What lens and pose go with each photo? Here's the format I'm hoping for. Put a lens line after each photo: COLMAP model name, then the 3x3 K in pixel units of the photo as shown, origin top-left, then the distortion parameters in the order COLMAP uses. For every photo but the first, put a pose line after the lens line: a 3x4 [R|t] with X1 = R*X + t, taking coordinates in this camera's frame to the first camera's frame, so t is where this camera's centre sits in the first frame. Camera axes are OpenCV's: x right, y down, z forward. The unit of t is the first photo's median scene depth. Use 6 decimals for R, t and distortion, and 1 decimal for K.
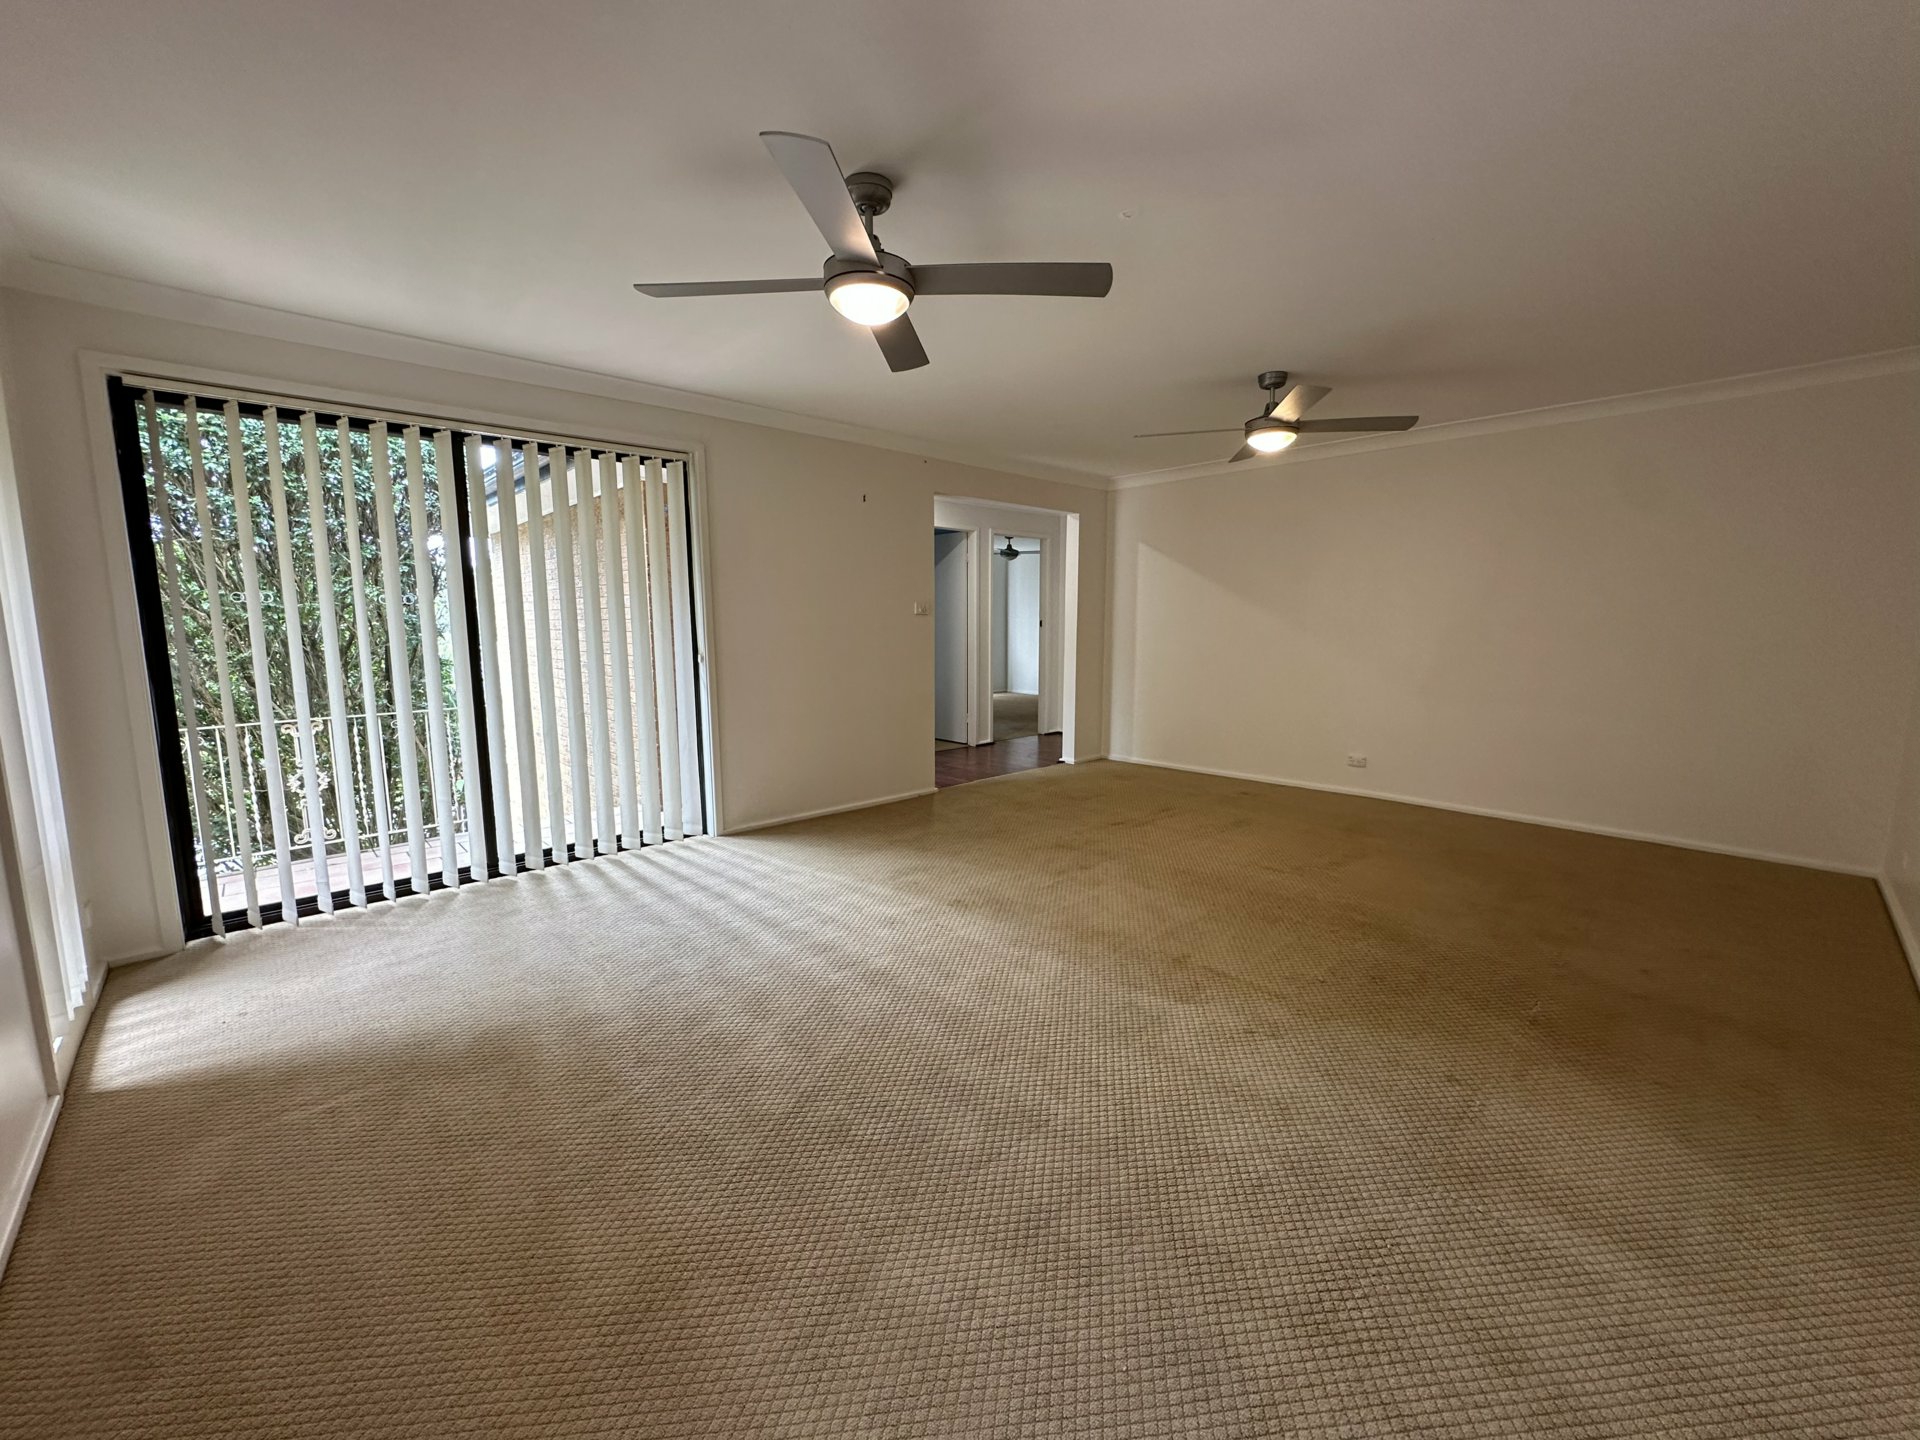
lens RADIAL K [[763.6, 0, 953.1], [0, 763.6, 719.8], [0, 0, 1]] dist [-0.001529, 0.000073]
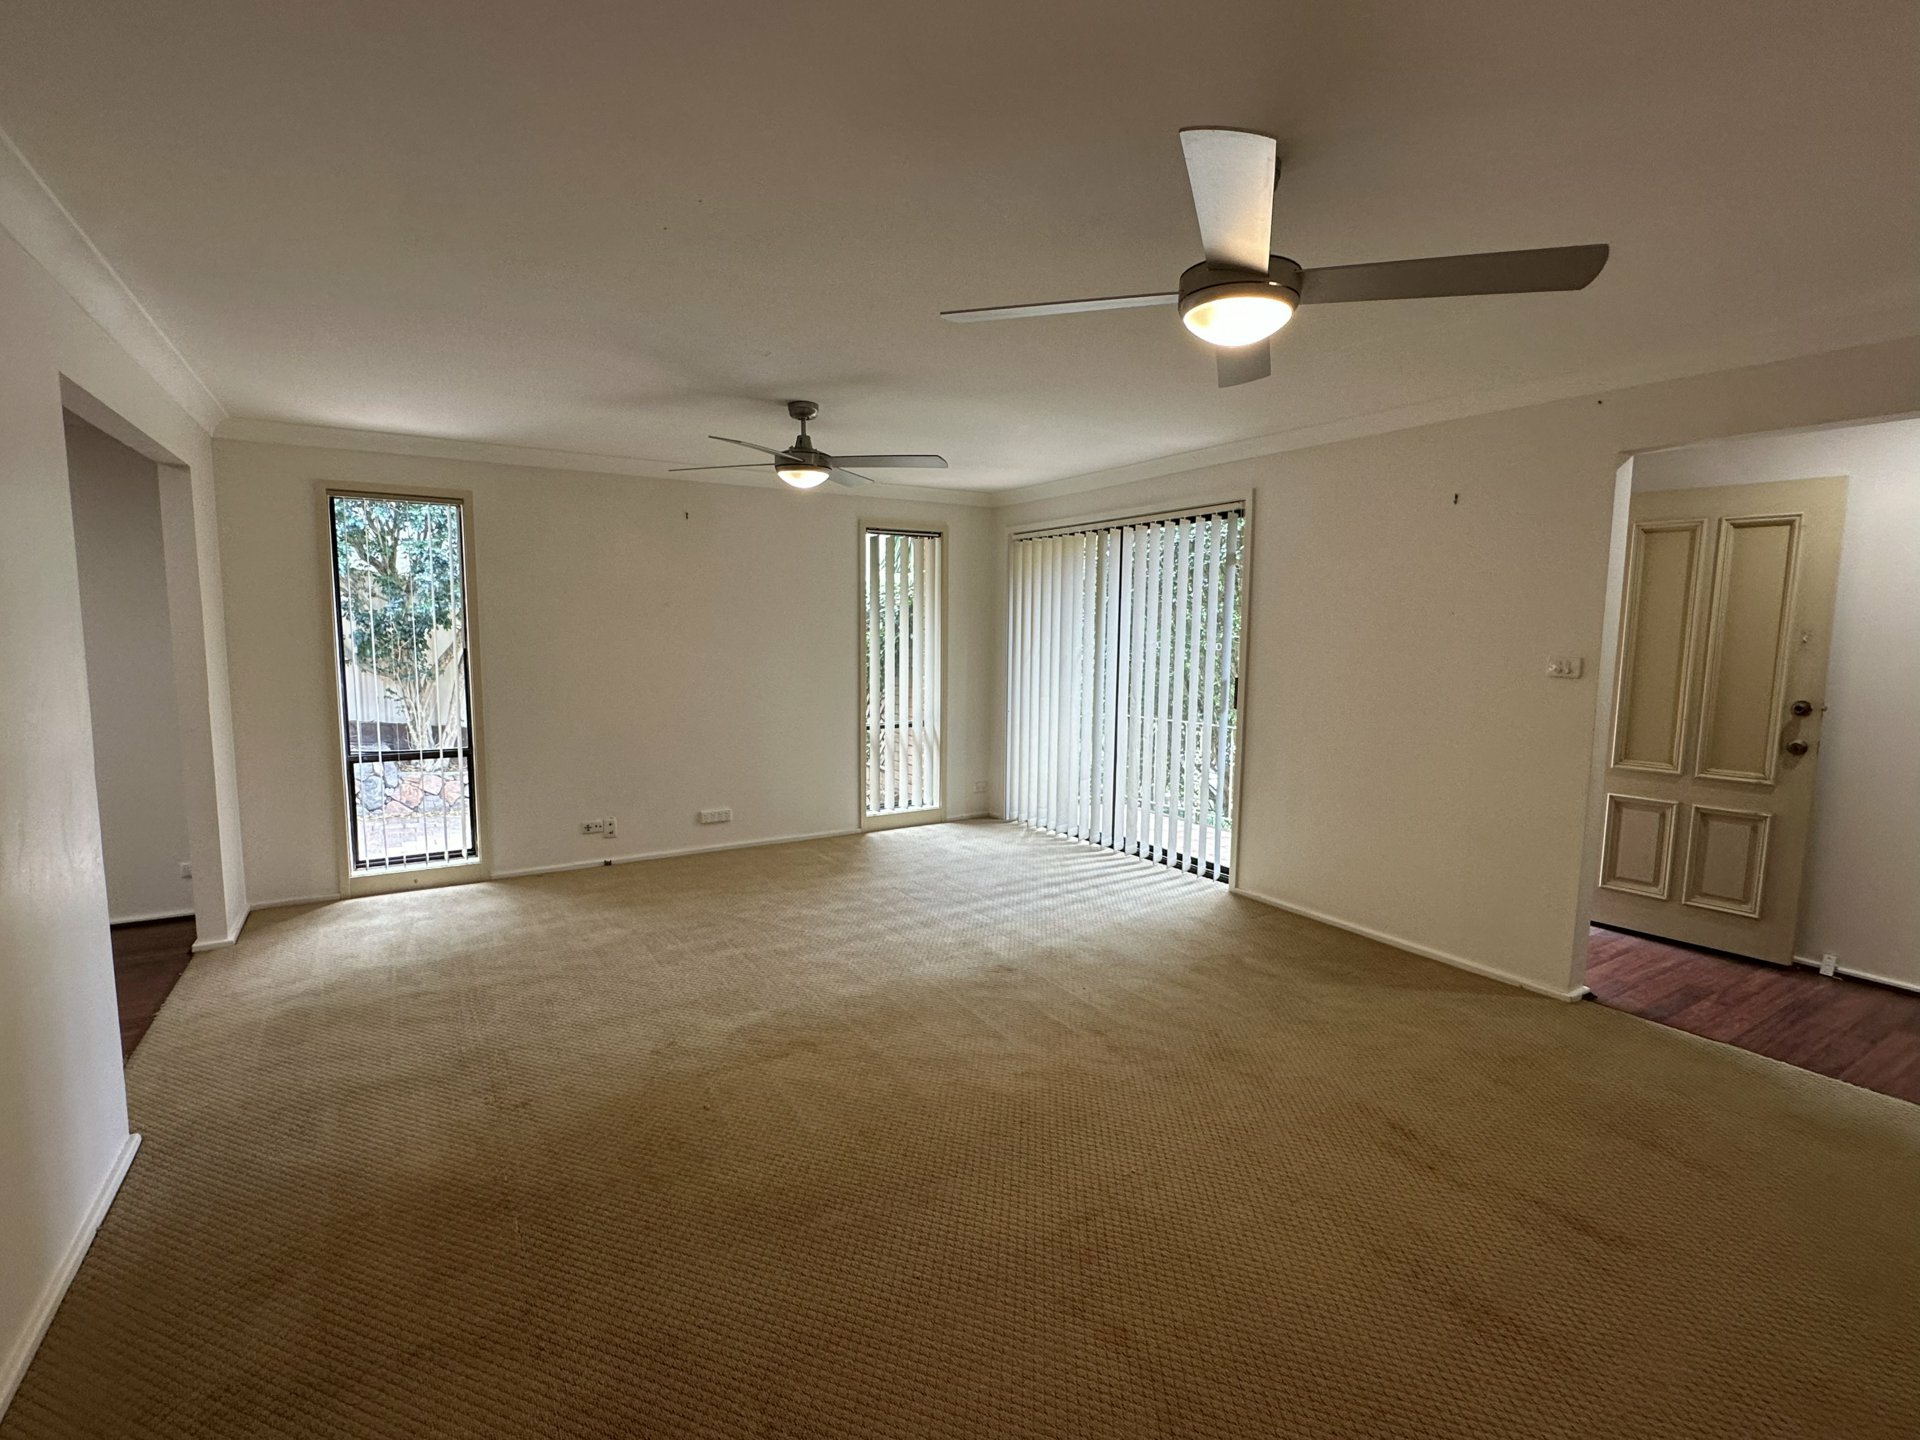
lens RADIAL K [[896.0, 0, 954.4], [0, 896.0, 725.1], [0, 0, 1]] dist [0.001362, -0.000077]
pose [[-0.194188, 0.111555, -0.974601, 1.094881], [-0.131168, 0.981638, 0.138495, -0.211730], [0.972155, 0.154731, -0.175990, 1.103215]]
